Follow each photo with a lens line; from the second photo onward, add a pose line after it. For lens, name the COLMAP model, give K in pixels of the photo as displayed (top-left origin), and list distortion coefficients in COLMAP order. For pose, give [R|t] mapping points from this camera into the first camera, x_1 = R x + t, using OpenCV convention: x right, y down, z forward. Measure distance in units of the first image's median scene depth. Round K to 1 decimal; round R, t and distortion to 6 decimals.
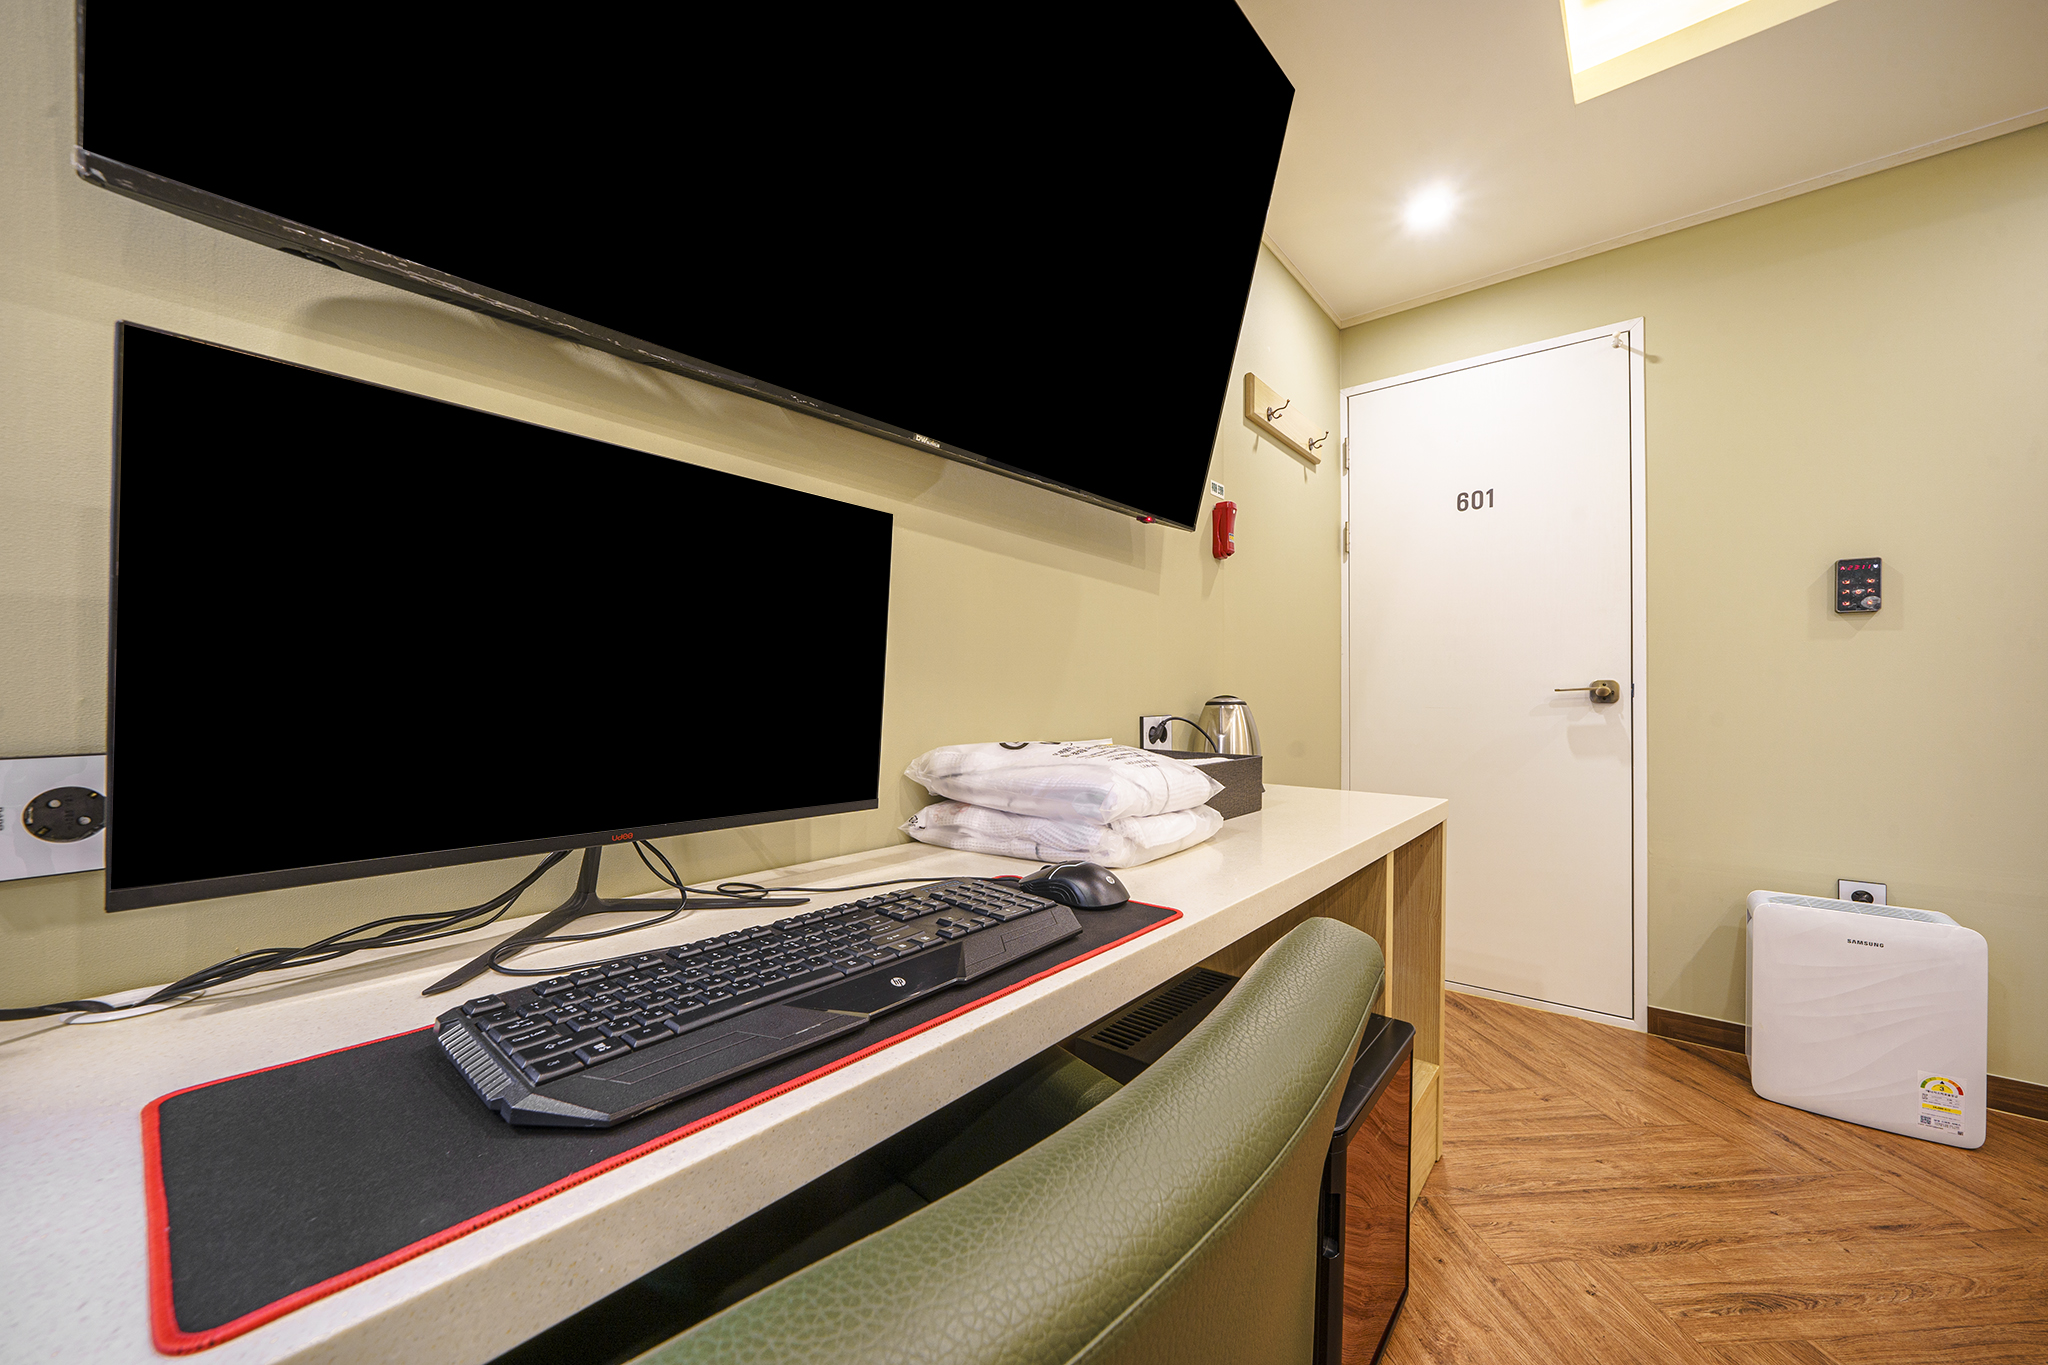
lens RADIAL K [[757.7, 0, 1023.6], [0, 757.7, 695.1], [0, 0, 1]] dist [-0.002259, -0.000058]
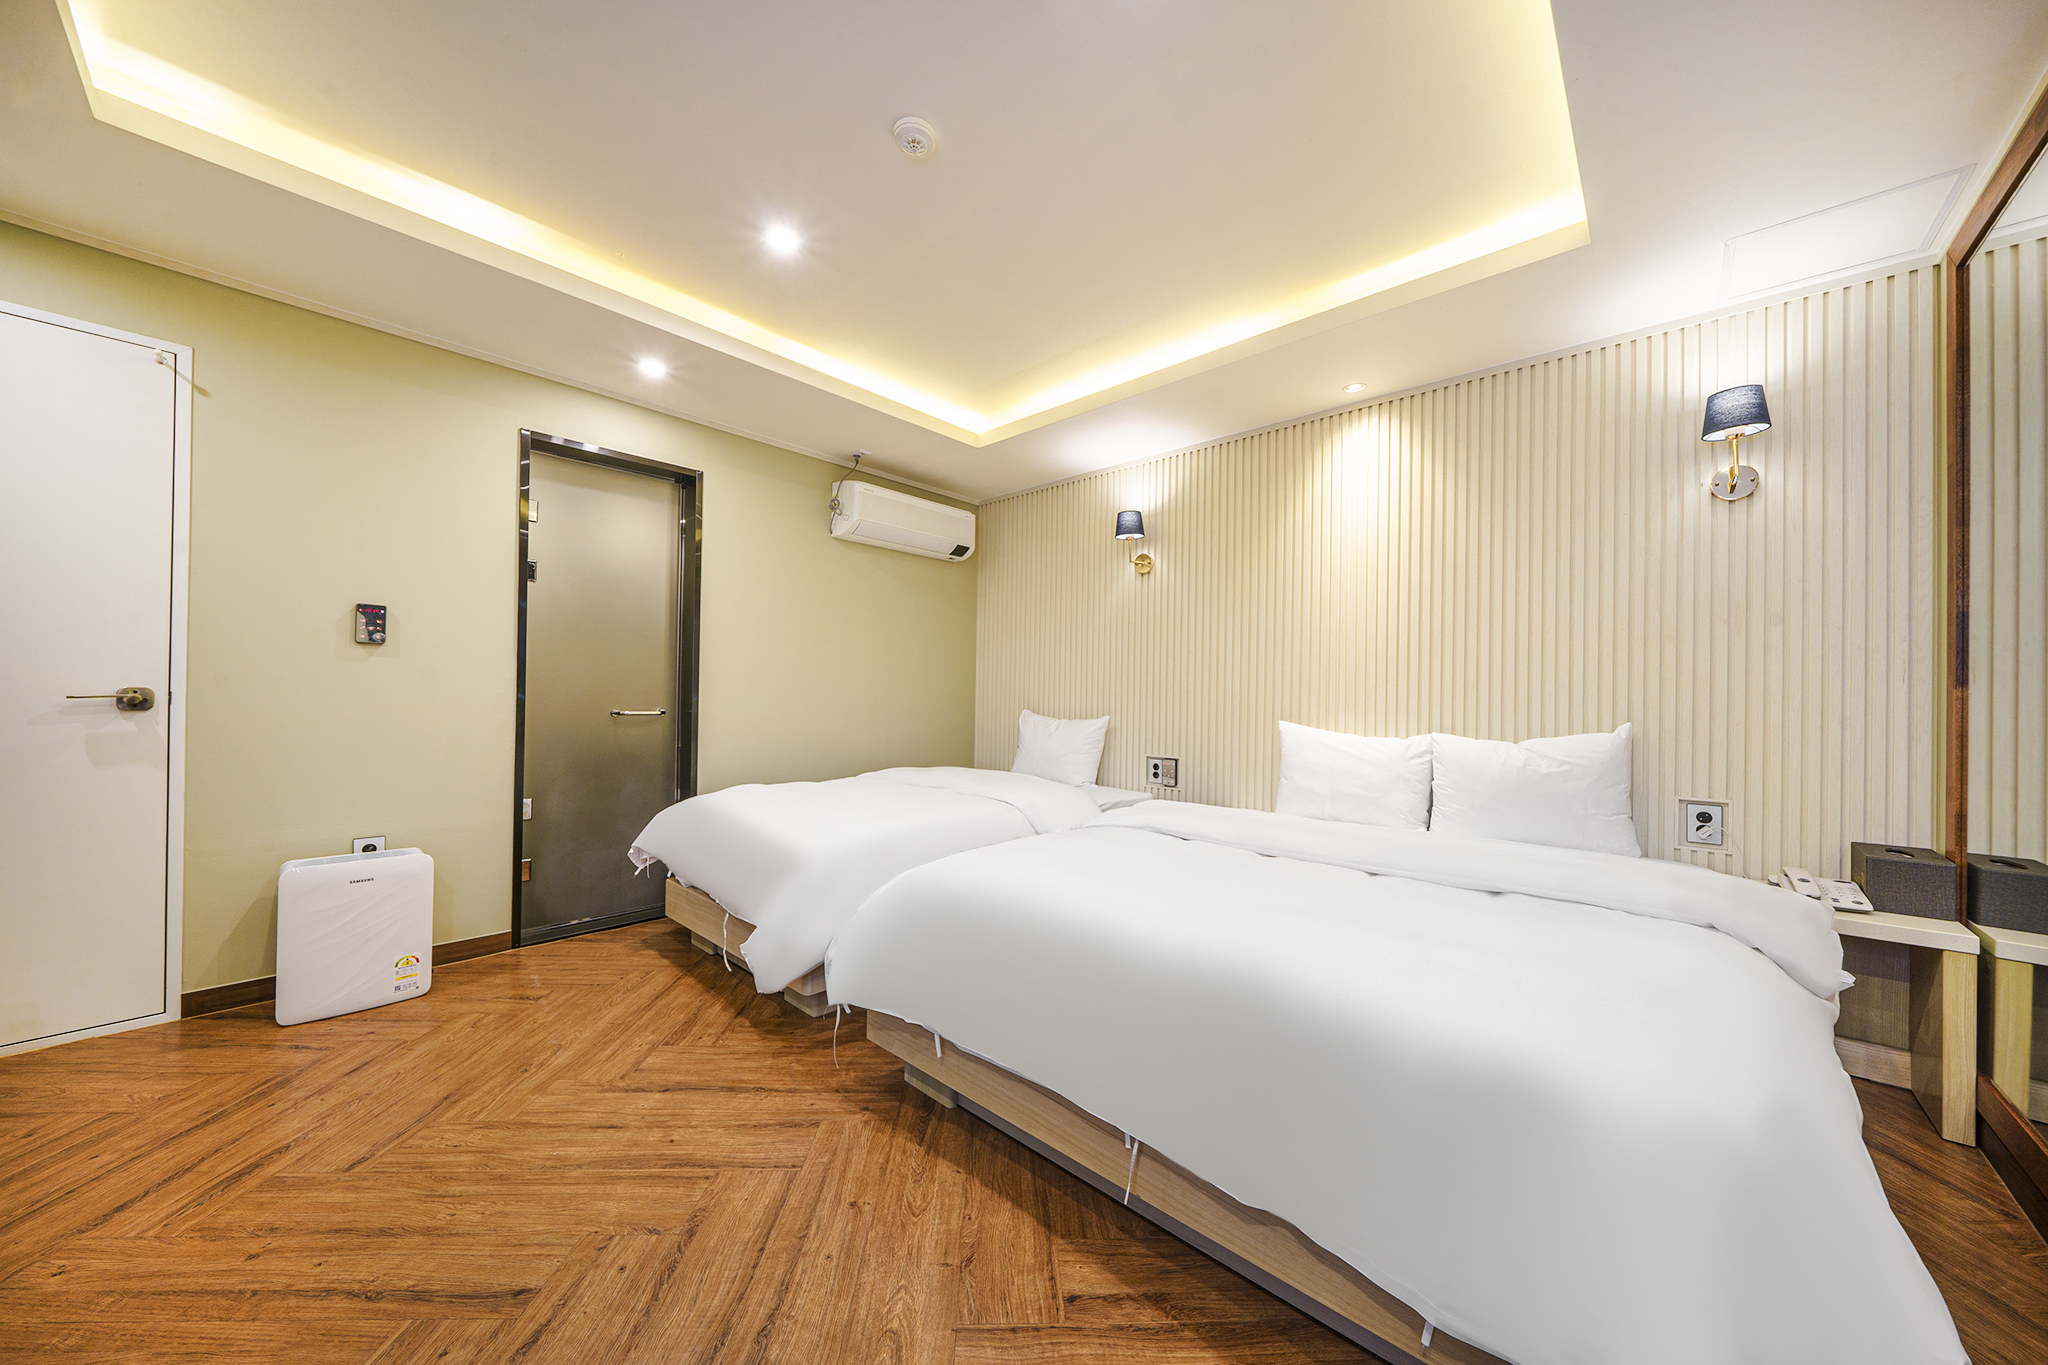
lens RADIAL K [[697.0, 0, 1022.9], [0, 697.0, 693.7], [0, 0, 1]] dist [-0.006557, 0.000645]
pose [[0.053239, 0.006615, 0.998560, -0.100847], [-0.014995, 0.999871, -0.005824, -0.027907], [-0.998469, -0.014663, 0.053331, -0.265161]]
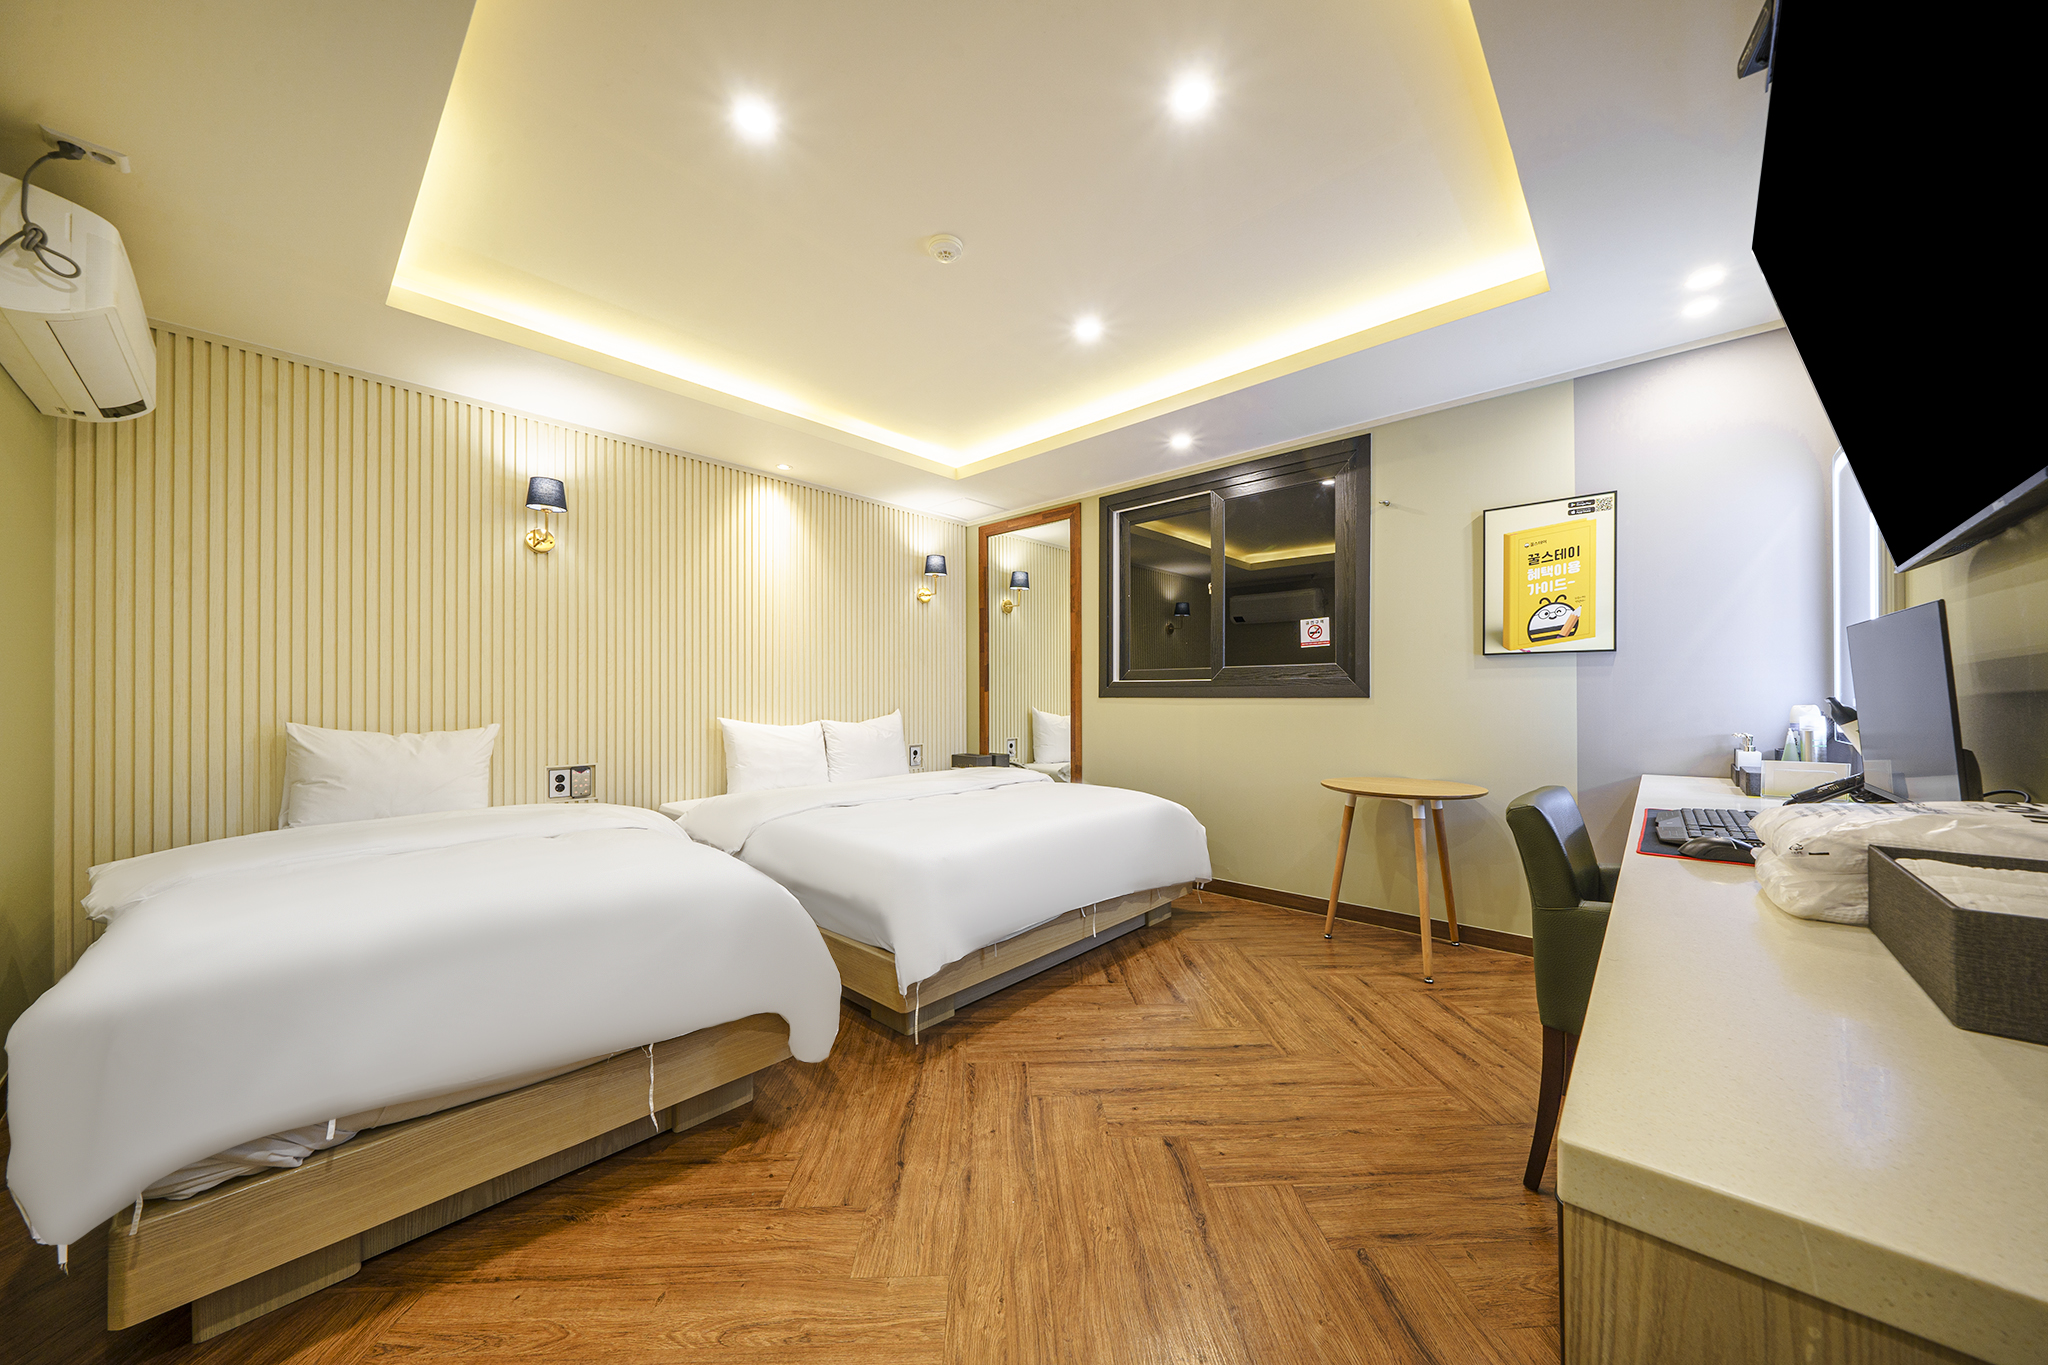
lens RADIAL K [[697.0, 0, 1025.6], [0, 697.0, 694.3], [0, 0, 1]] dist [-0.006557, 0.000645]
pose [[-0.998984, 0.002436, 0.045003, 0.660338], [0.002142, 0.999976, -0.006581, -0.032054], [-0.045018, -0.006478, -0.998965, 1.119364]]
